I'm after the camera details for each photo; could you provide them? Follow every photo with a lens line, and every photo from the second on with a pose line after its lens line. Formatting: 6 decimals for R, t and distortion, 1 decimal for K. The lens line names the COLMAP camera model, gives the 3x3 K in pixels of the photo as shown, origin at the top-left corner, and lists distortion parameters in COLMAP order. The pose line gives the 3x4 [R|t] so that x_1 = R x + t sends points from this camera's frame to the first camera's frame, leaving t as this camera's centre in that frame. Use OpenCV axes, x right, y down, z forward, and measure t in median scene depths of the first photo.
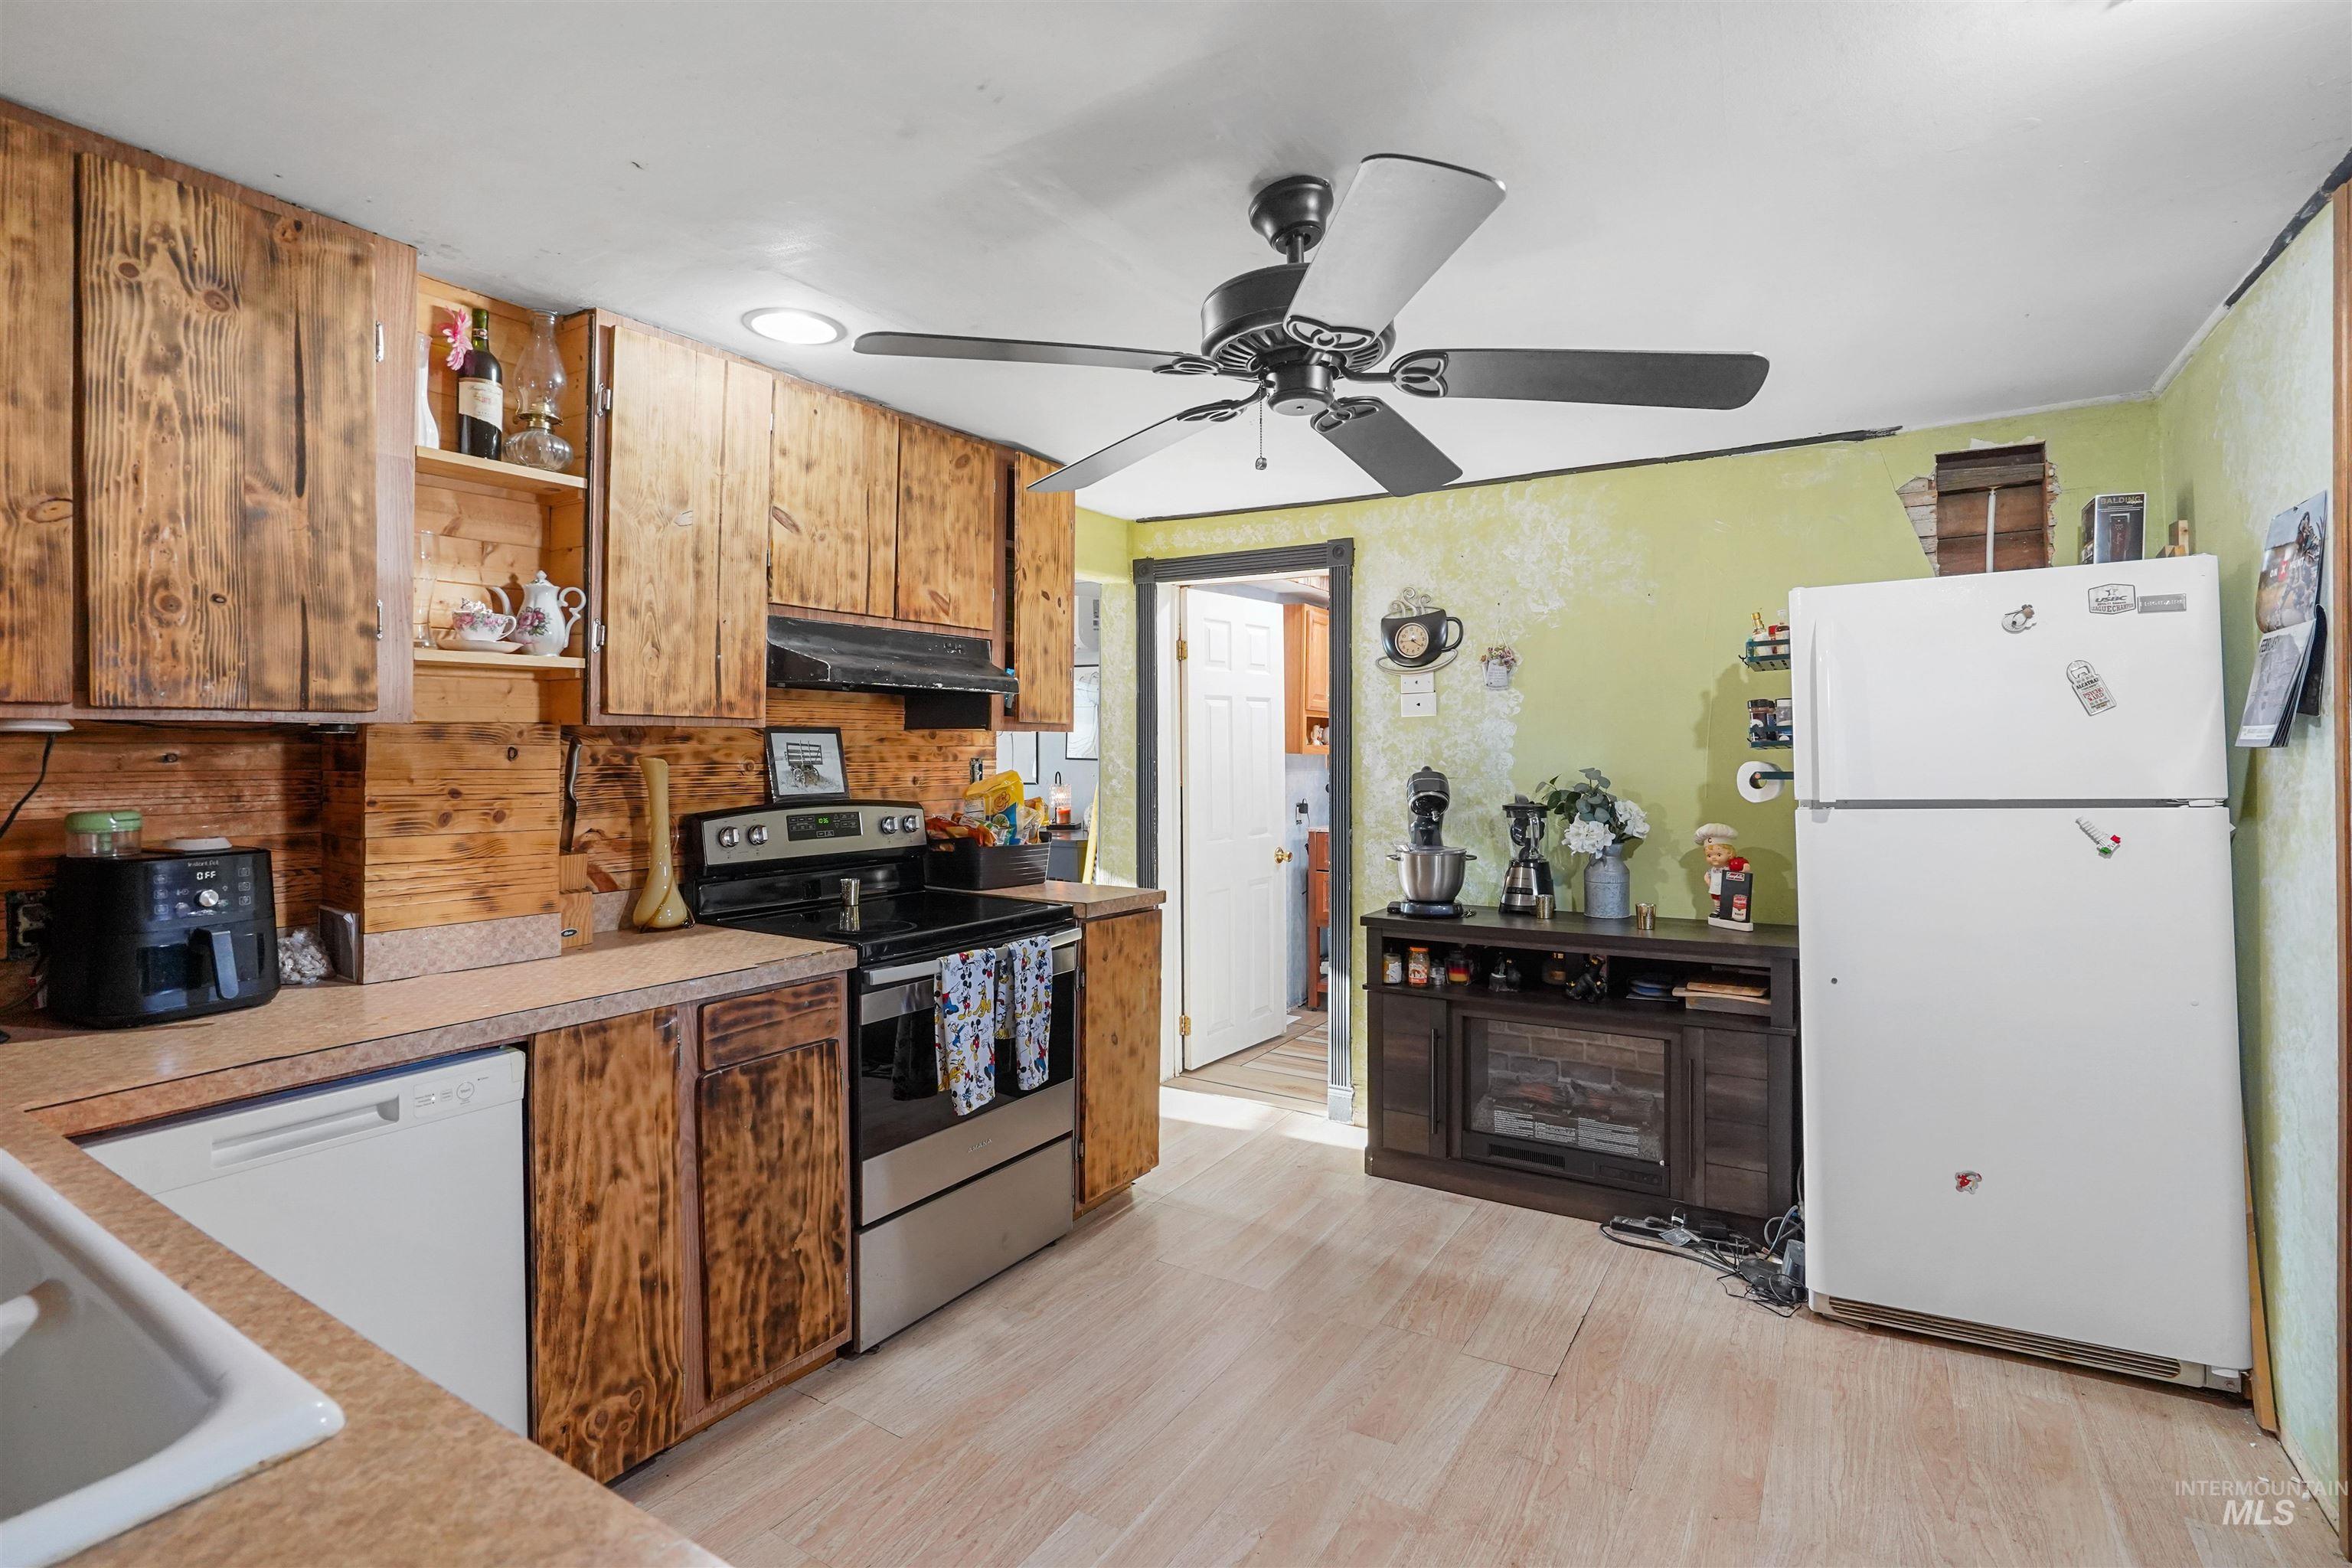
lens RADIAL K [[1139.0, 0, 1195.9], [0, 1139.0, 745.6], [0, 0, 1]] dist [-0.029194, 0.005956]
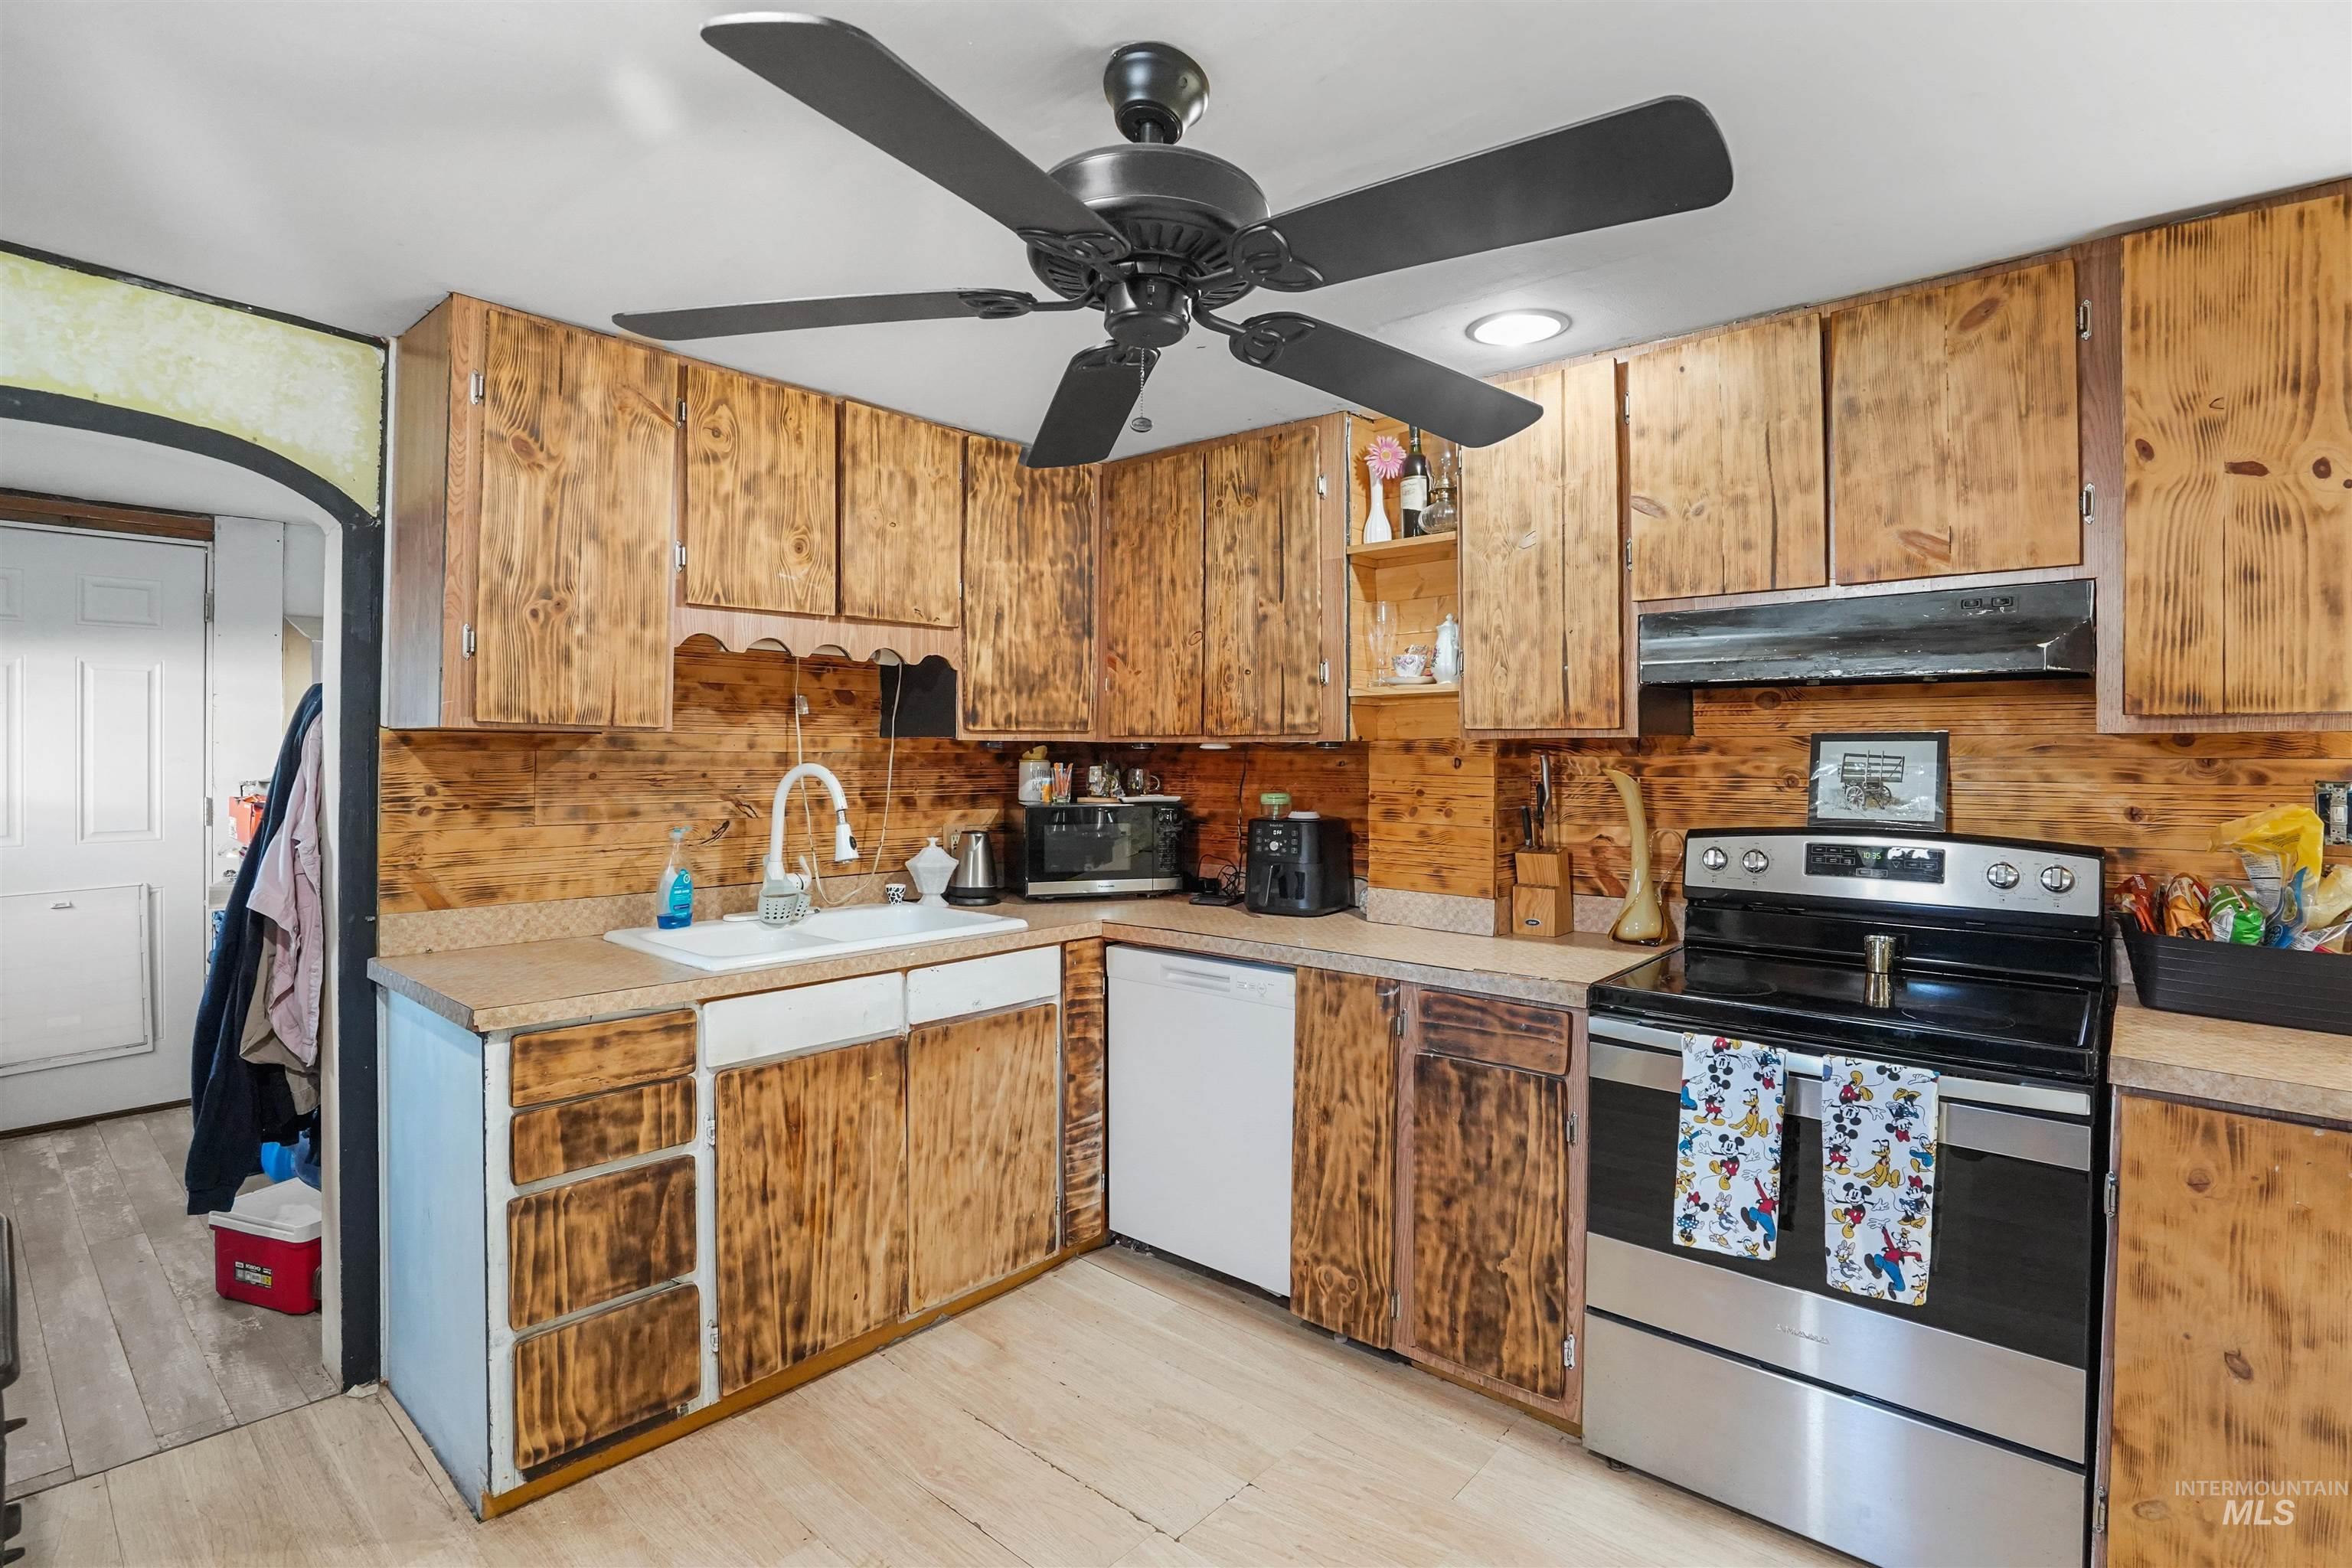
lens RADIAL K [[1139.0, 0, 1193.0], [0, 1139.0, 751.2], [0, 0, 1]] dist [-0.029194, 0.005956]
pose [[-0.164656, -0.003055, -0.986346, 0.649831], [-0.000184, 0.999995, -0.003067, -0.001928], [0.986351, -0.000323, -0.164656, 0.882546]]
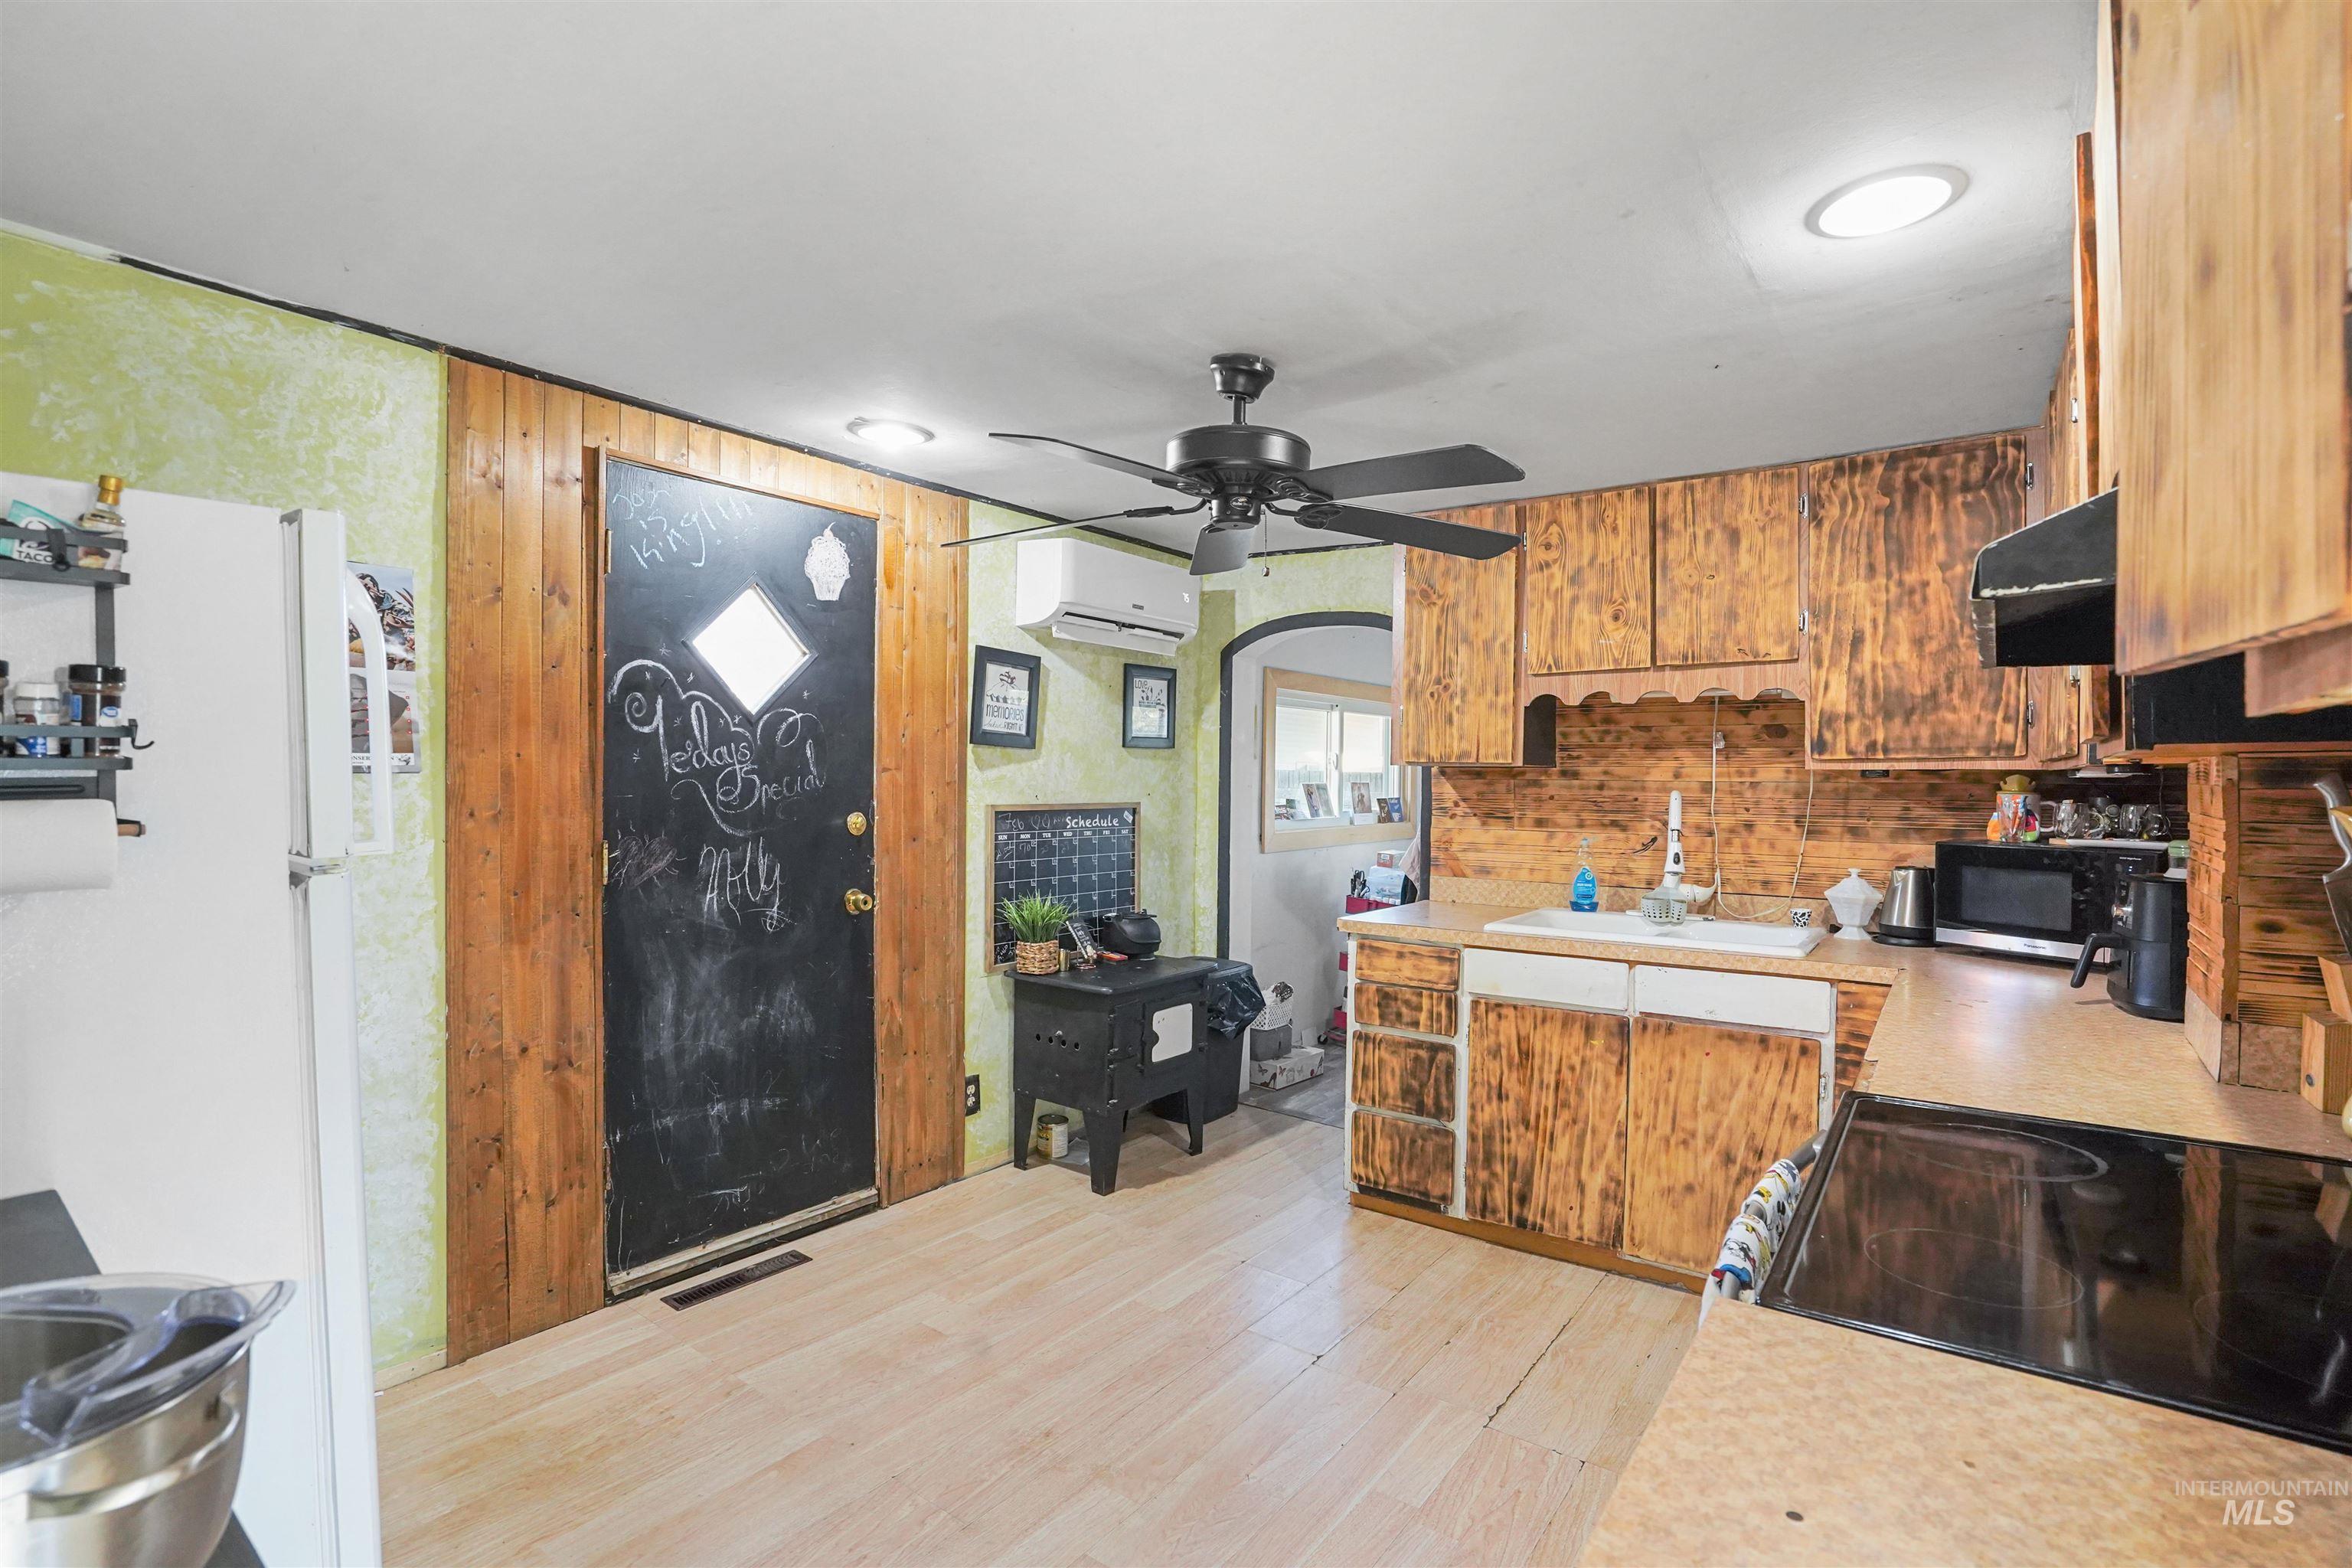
lens RADIAL K [[1139.0, 0, 1179.5], [0, 1139.0, 793.2], [0, 0, 1]] dist [-0.029194, 0.005956]
pose [[-0.997498, -0.009673, 0.070037, 0.043362], [-0.009093, 0.999922, 0.008585, 0.004394], [-0.070114, 0.007926, -0.997507, 1.756553]]
